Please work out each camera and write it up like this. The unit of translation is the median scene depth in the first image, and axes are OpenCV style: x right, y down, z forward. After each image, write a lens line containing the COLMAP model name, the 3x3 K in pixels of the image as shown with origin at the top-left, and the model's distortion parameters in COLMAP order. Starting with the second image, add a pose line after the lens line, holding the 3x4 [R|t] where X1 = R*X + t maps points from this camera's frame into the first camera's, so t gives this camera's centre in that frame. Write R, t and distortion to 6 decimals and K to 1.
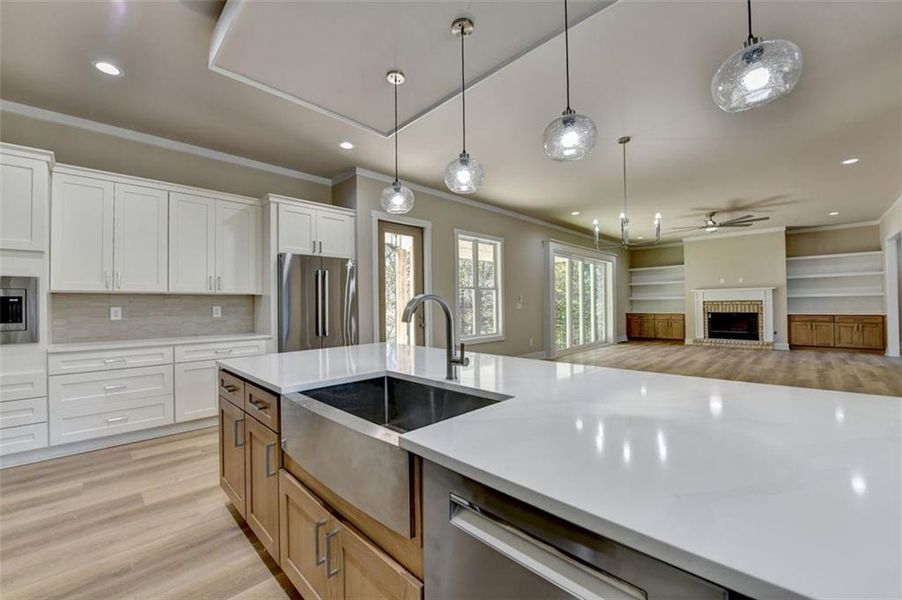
lens RADIAL K [[370.5, 0, 450.2], [0, 370.5, 300.7], [0, 0, 1]] dist [-0.008928, -0.003615]
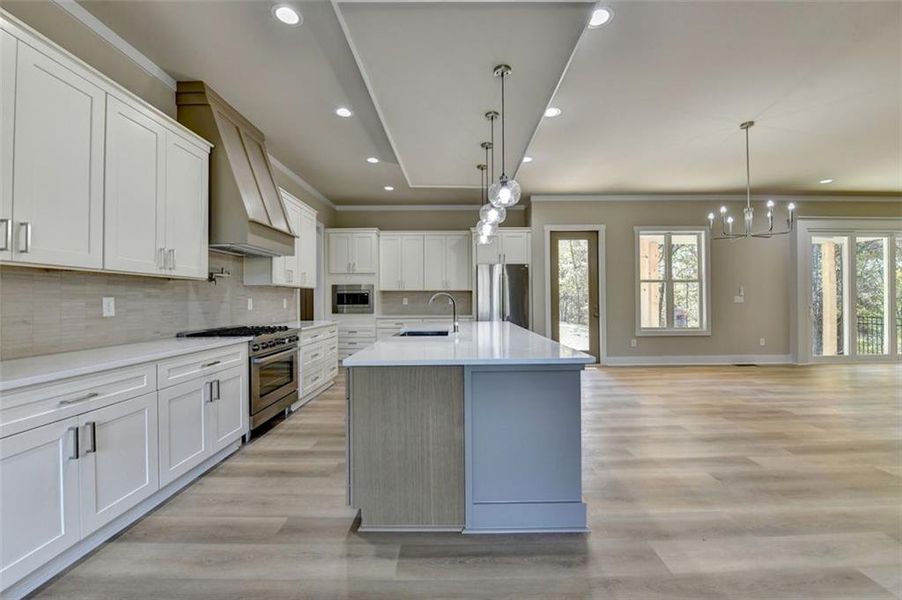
lens RADIAL K [[370.5, 0, 452.0], [0, 370.5, 295.8], [0, 0, 1]] dist [-0.008928, -0.003615]
pose [[0.708743, 0.002063, -0.705464, 0.282866], [0.005160, 0.999954, 0.008107, -0.003869], [0.705448, -0.009386, 0.708699, -0.096897]]
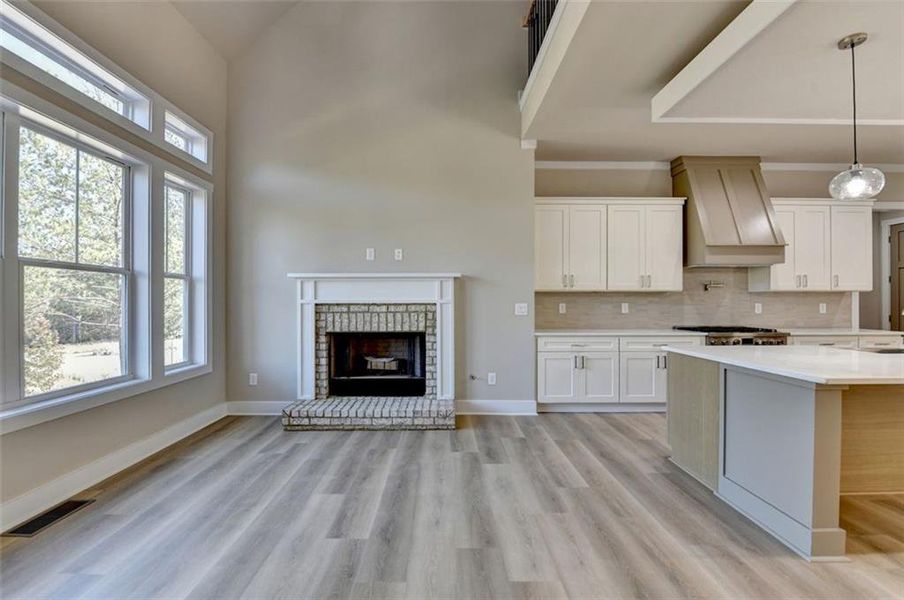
lens RADIAL K [[371.3, 0, 436.0], [0, 371.3, 300.3], [0, 0, 1]] dist [-0.008928, -0.003615]
pose [[-0.721953, 0.012952, -0.691821, 0.476524], [0.018929, 0.999820, -0.001035, -0.010829], [0.691684, -0.013842, -0.722068, 0.120809]]
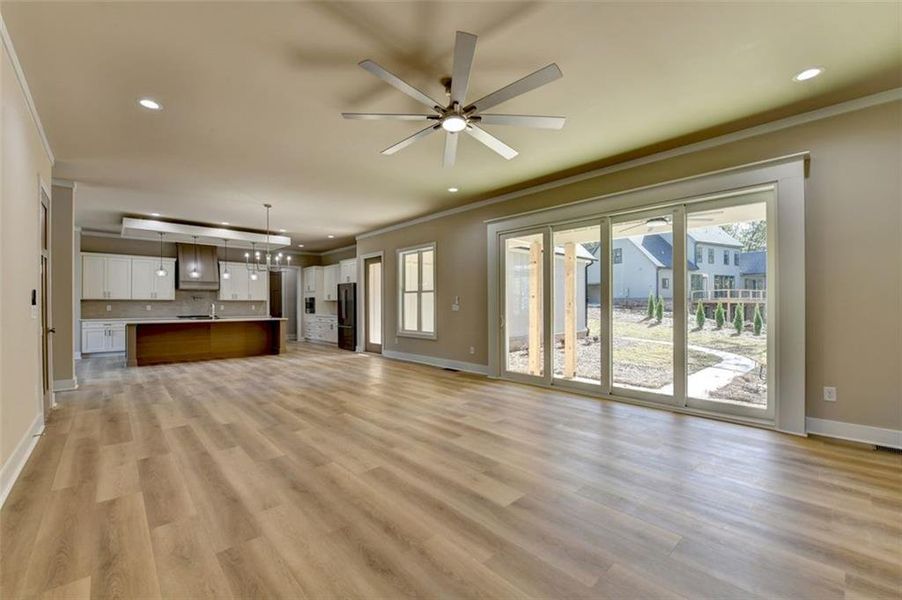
lens RADIAL K [[370.5, 0, 446.3], [0, 370.5, 303.6], [0, 0, 1]] dist [-0.008928, -0.003615]
pose [[-0.052882, 0.008744, -0.998562, 0.984811], [0.014686, 0.999860, 0.007978, -0.002917], [0.998493, -0.014243, -0.053003, 0.902338]]
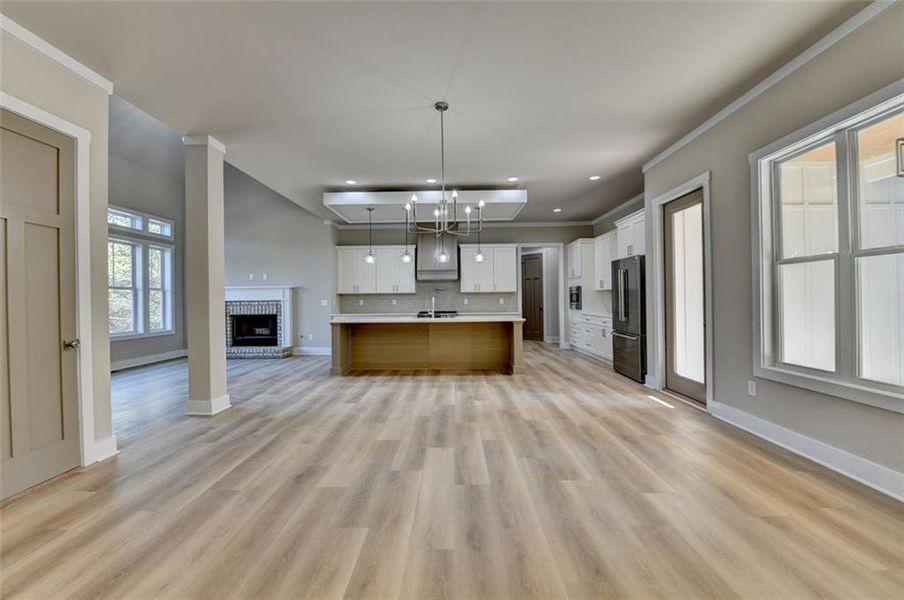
lens RADIAL K [[371.3, 0, 444.3], [0, 371.3, 298.0], [0, 0, 1]] dist [-0.008928, -0.003615]
pose [[-0.730748, 0.020547, -0.682338, 0.502059], [0.028477, 0.999594, -0.000397, -0.001149], [0.682053, -0.019721, -0.731037, 0.779607]]
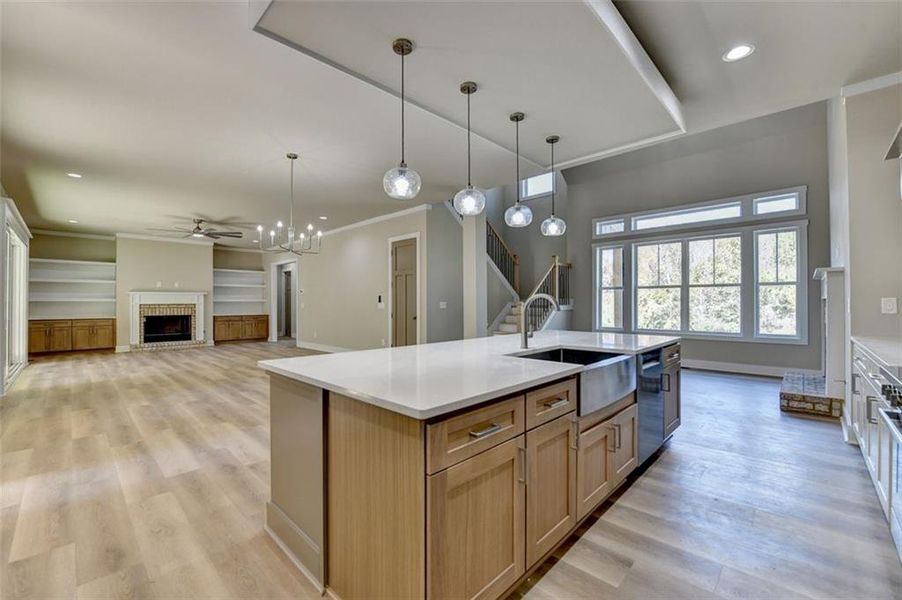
lens RADIAL K [[370.5, 0, 443.9], [0, 370.5, 303.6], [0, 0, 1]] dist [-0.008928, -0.003615]
pose [[-0.002824, 0.013729, 0.999902, -0.305841], [-0.007512, 0.999877, -0.013750, 0.008402], [-0.999968, -0.007550, -0.002721, 0.266662]]
